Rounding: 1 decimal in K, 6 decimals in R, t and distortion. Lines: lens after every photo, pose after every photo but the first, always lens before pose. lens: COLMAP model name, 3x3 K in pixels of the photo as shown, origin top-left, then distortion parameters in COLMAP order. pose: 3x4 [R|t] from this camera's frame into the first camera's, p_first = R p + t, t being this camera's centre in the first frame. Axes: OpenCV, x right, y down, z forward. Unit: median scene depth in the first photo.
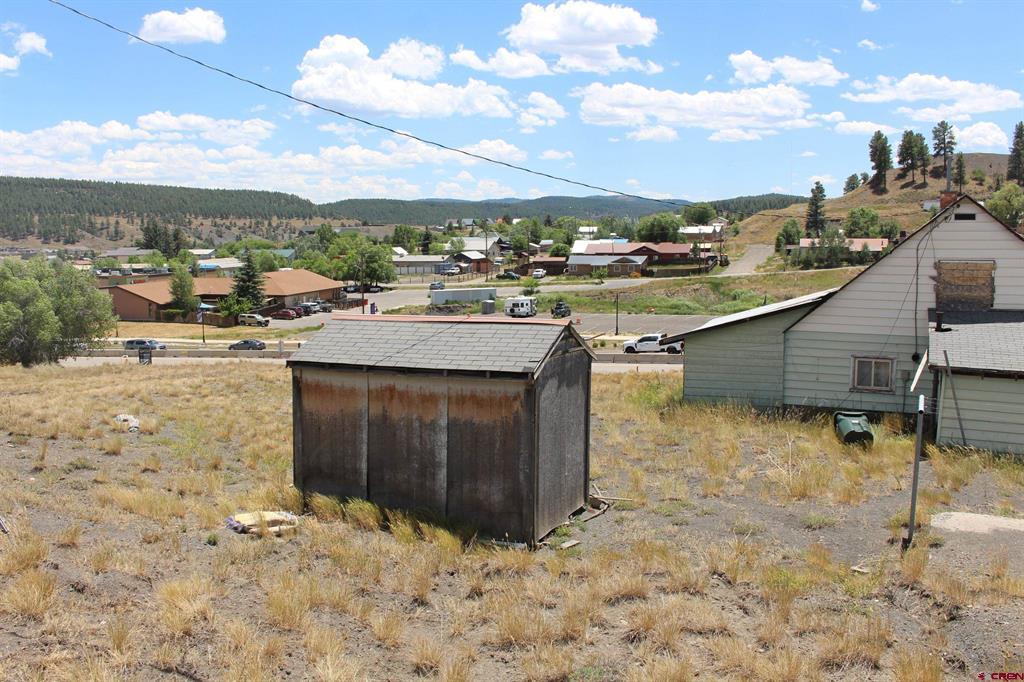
lens RADIAL K [[936.5, 0, 494.2], [0, 936.5, 321.5], [0, 0, 1]] dist [-0.098802, 0.000000]
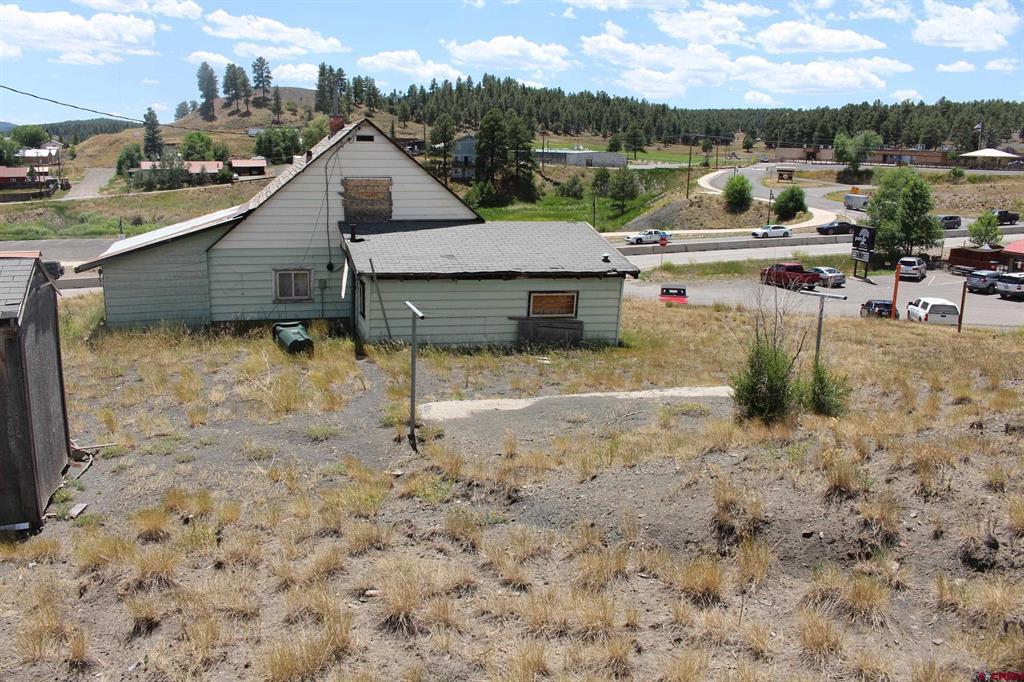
lens RADIAL K [[858.0, 0, 497.1], [0, 858.0, 329.2], [0, 0, 1]] dist [-0.156082, 0.130570]
pose [[0.739185, -0.113558, 0.663860, -0.017935], [0.041775, 0.991516, 0.123090, -0.000987], [-0.672205, -0.063254, 0.737658, 0.024982]]
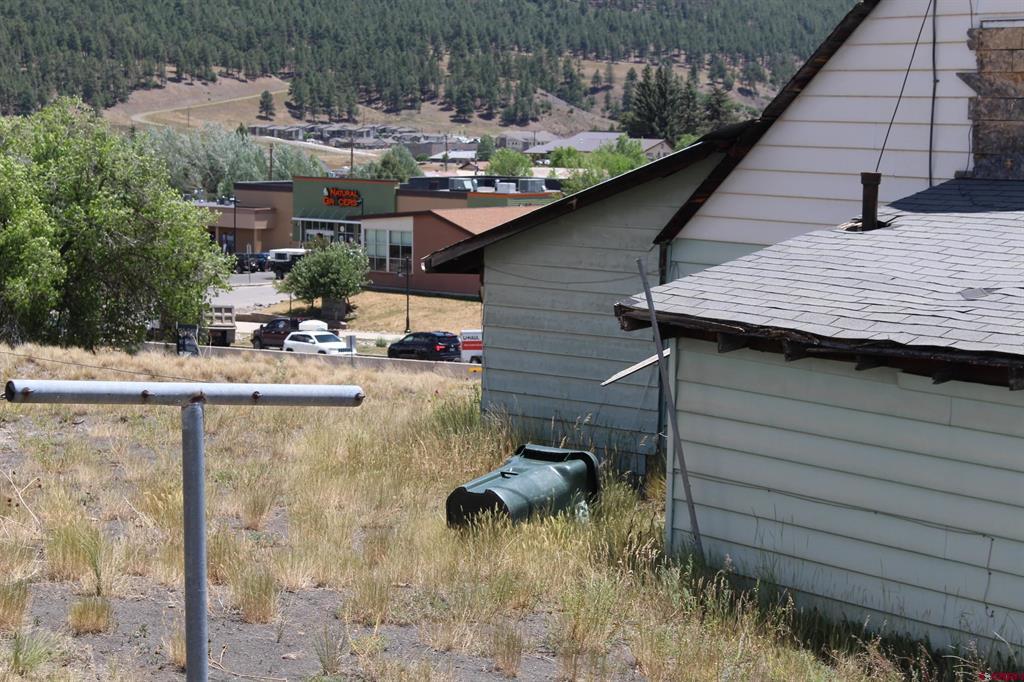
lens RADIAL K [[2468.4, 0, 515.7], [0, 2468.4, 348.0], [0, 0, 1]] dist [0.045338, 0.000000]
pose [[0.901572, 0.062309, -0.428119, 0.163949], [-0.063030, 0.997933, 0.012506, 0.010660], [0.428013, 0.015709, 0.903636, 0.033284]]
